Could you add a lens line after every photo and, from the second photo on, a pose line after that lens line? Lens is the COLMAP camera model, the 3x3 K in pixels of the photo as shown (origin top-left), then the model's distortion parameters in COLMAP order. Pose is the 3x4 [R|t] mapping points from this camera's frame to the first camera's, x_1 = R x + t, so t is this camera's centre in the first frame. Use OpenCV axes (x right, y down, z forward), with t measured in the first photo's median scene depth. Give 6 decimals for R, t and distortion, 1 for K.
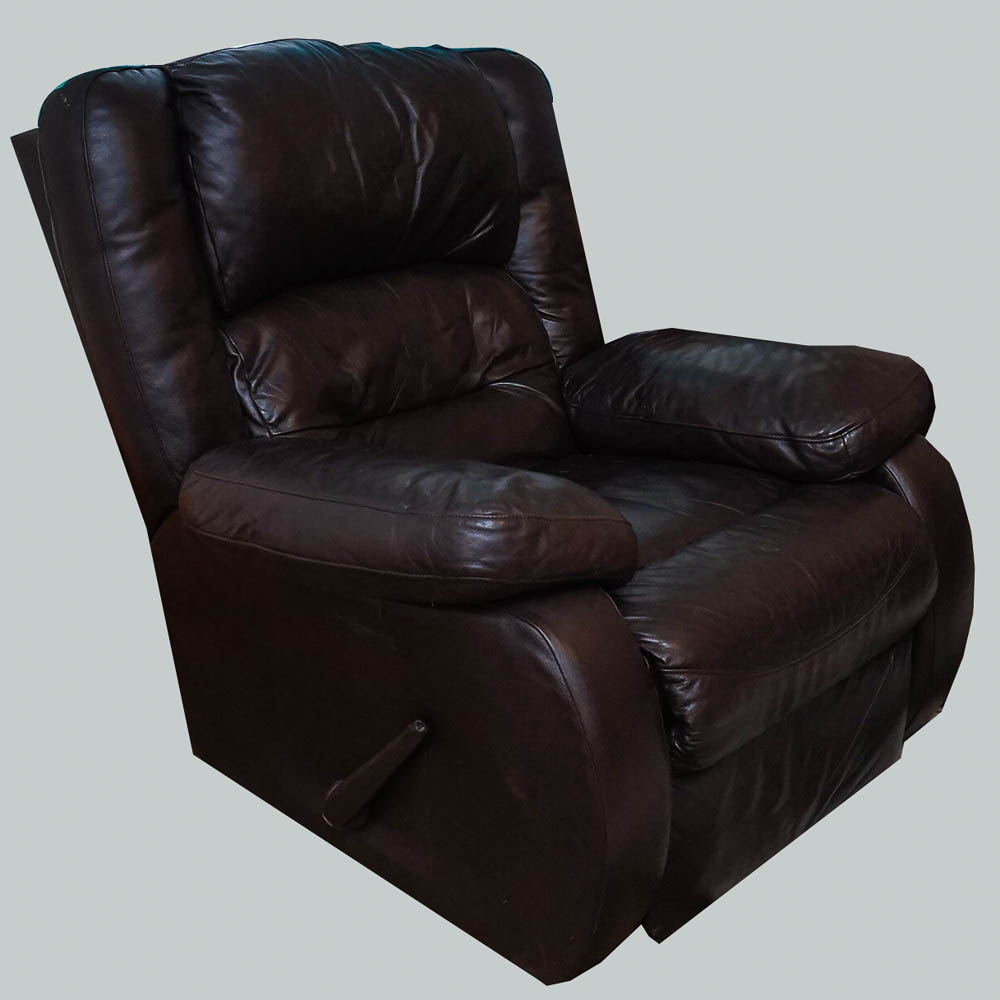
lens RADIAL K [[2269.6, 0, 497.6], [0, 2269.6, 500.5], [0, 0, 1]] dist [-0.078076, 0.000000]
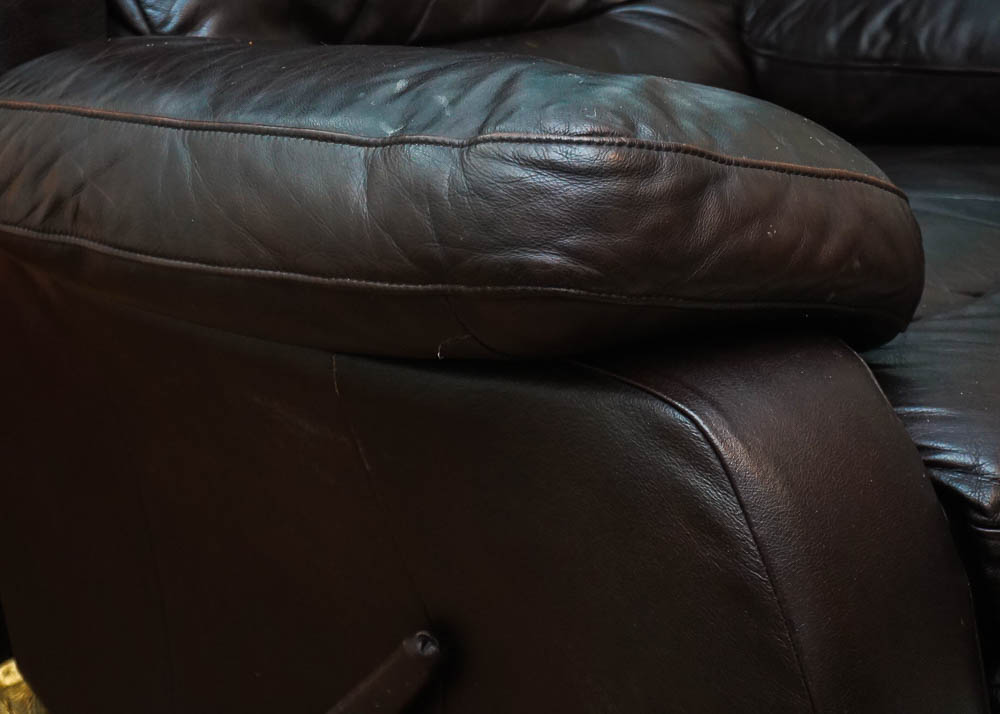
lens RADIAL K [[2476.3, 0, 500.4], [0, 2476.3, 358.7], [0, 0, 1]] dist [0.065975, 0.000000]
pose [[0.998257, 0.022208, -0.054677, 0.006559], [-0.023137, 0.999598, -0.016415, 0.051690], [0.054290, 0.017651, 0.998369, 0.518825]]
